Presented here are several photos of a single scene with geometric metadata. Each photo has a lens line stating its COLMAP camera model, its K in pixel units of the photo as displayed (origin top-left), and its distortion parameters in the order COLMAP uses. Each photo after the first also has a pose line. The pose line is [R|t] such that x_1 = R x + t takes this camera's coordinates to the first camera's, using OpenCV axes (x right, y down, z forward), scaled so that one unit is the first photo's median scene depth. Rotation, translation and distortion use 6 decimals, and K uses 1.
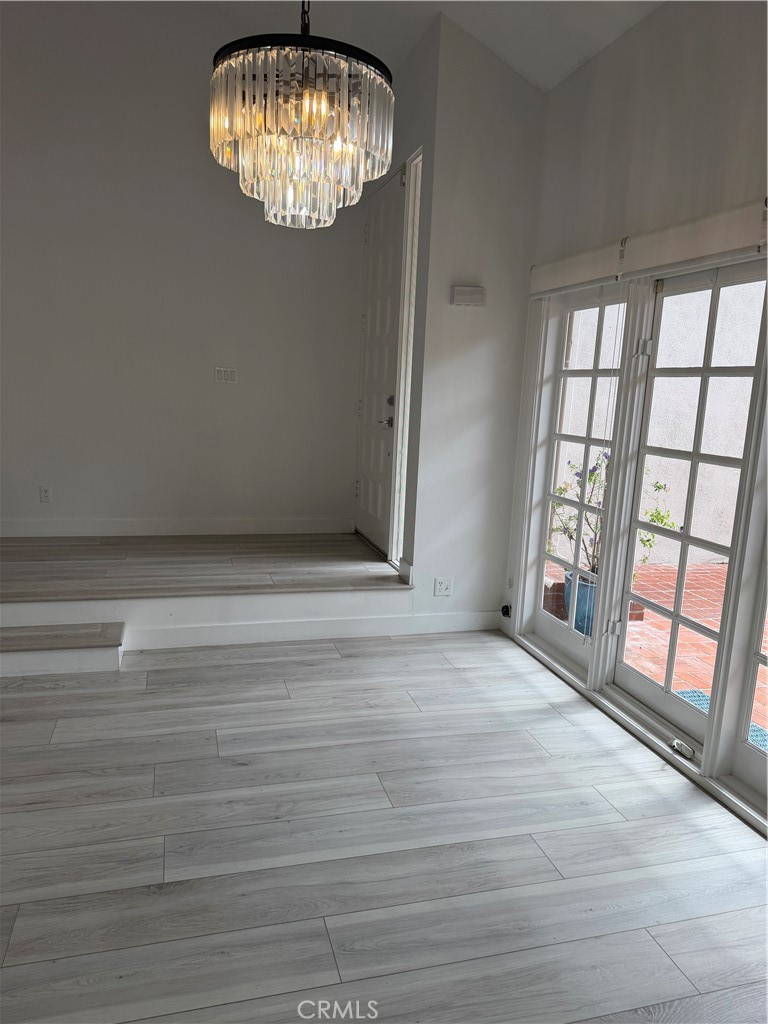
lens RADIAL K [[723.6, 0, 389.8], [0, 723.6, 514.3], [0, 0, 1]] dist [0.105570, -0.167554]
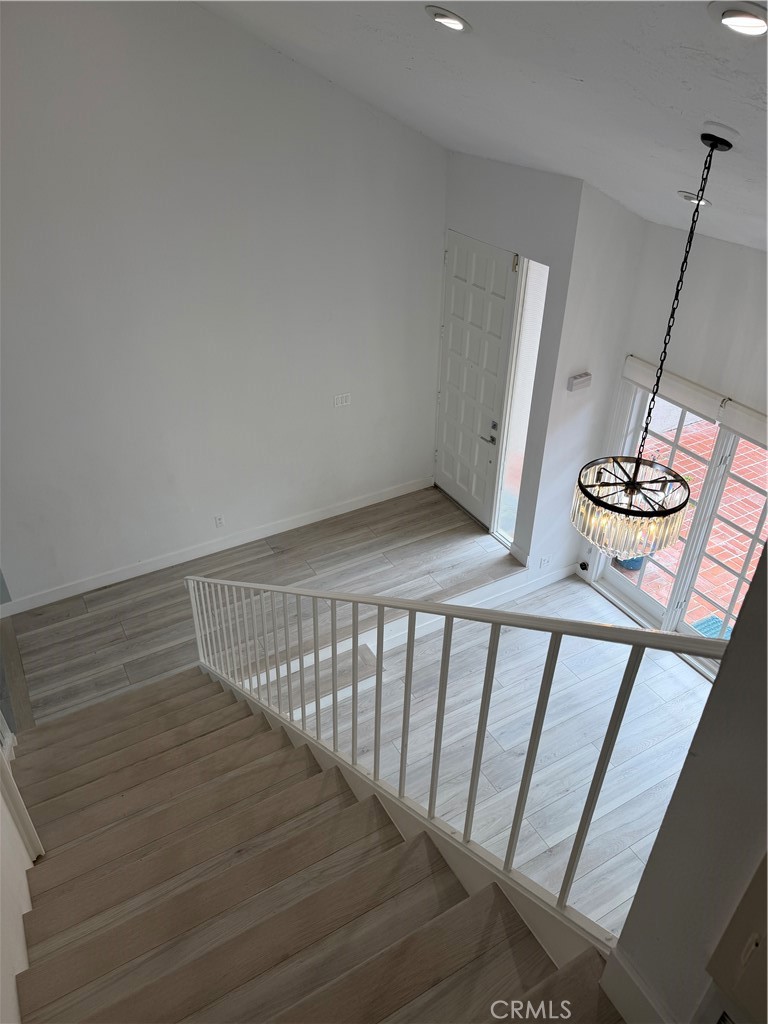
lens RADIAL K [[723.6, 0, 389.8], [0, 723.6, 514.3], [0, 0, 1]] dist [0.105570, -0.167554]
pose [[0.970171, -0.168574, 0.174213, -0.473439], [0.080728, 0.902284, 0.423516, -0.636058], [-0.228584, -0.396820, 0.888979, -0.191452]]
